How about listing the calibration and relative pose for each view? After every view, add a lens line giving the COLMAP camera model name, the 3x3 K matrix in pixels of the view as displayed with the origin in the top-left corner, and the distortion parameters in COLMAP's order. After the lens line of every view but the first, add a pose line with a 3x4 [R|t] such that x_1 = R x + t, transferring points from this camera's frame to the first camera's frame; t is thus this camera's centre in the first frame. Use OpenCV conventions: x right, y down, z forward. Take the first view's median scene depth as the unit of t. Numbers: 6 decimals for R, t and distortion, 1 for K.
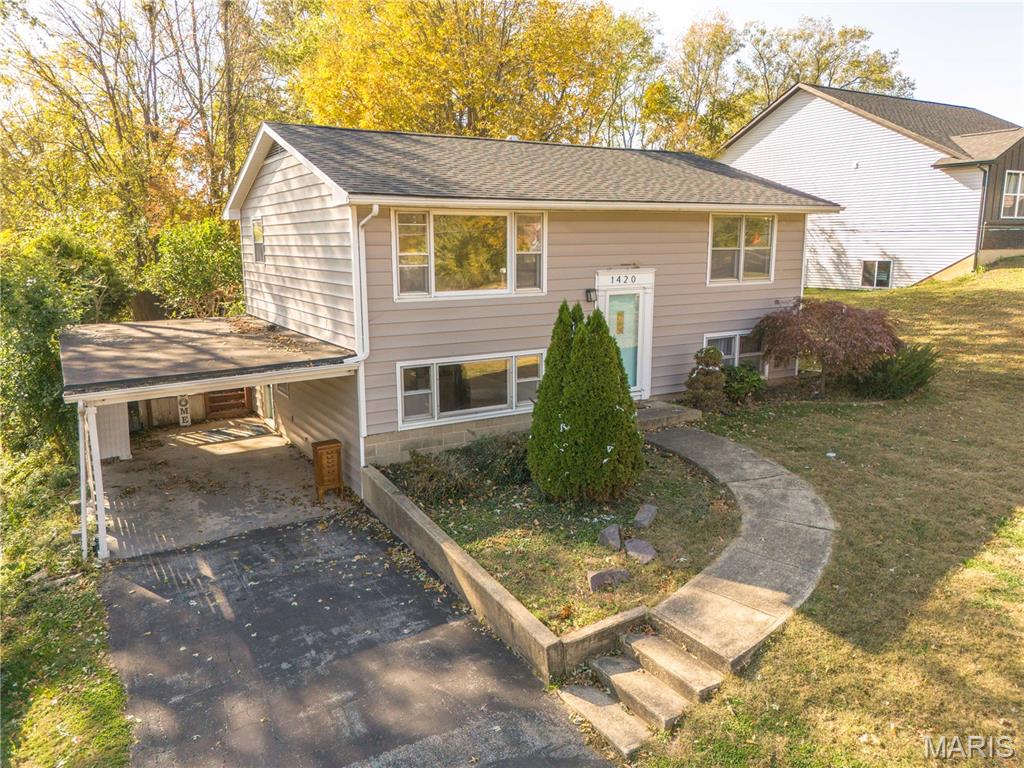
lens RADIAL K [[768.8, 0, 512.0], [0, 768.8, 384.0], [0, 0, 1]] dist [0.044735, -0.004094]
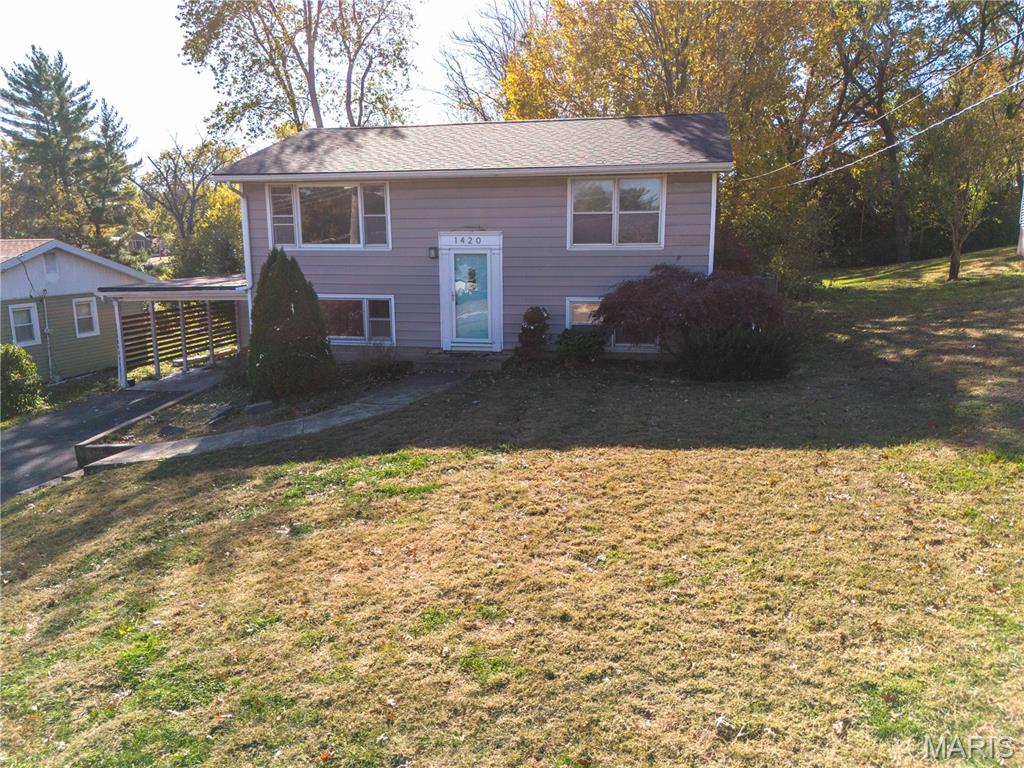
lens RADIAL K [[768.8, 0, 512.0], [0, 768.8, 384.0], [0, 0, 1]] dist [0.044735, -0.004094]
pose [[0.721790, 0.128758, -0.680030, 1.117458], [-0.125518, 0.990602, 0.054335, 0.003855], [0.680635, 0.046138, 0.731168, 0.258975]]
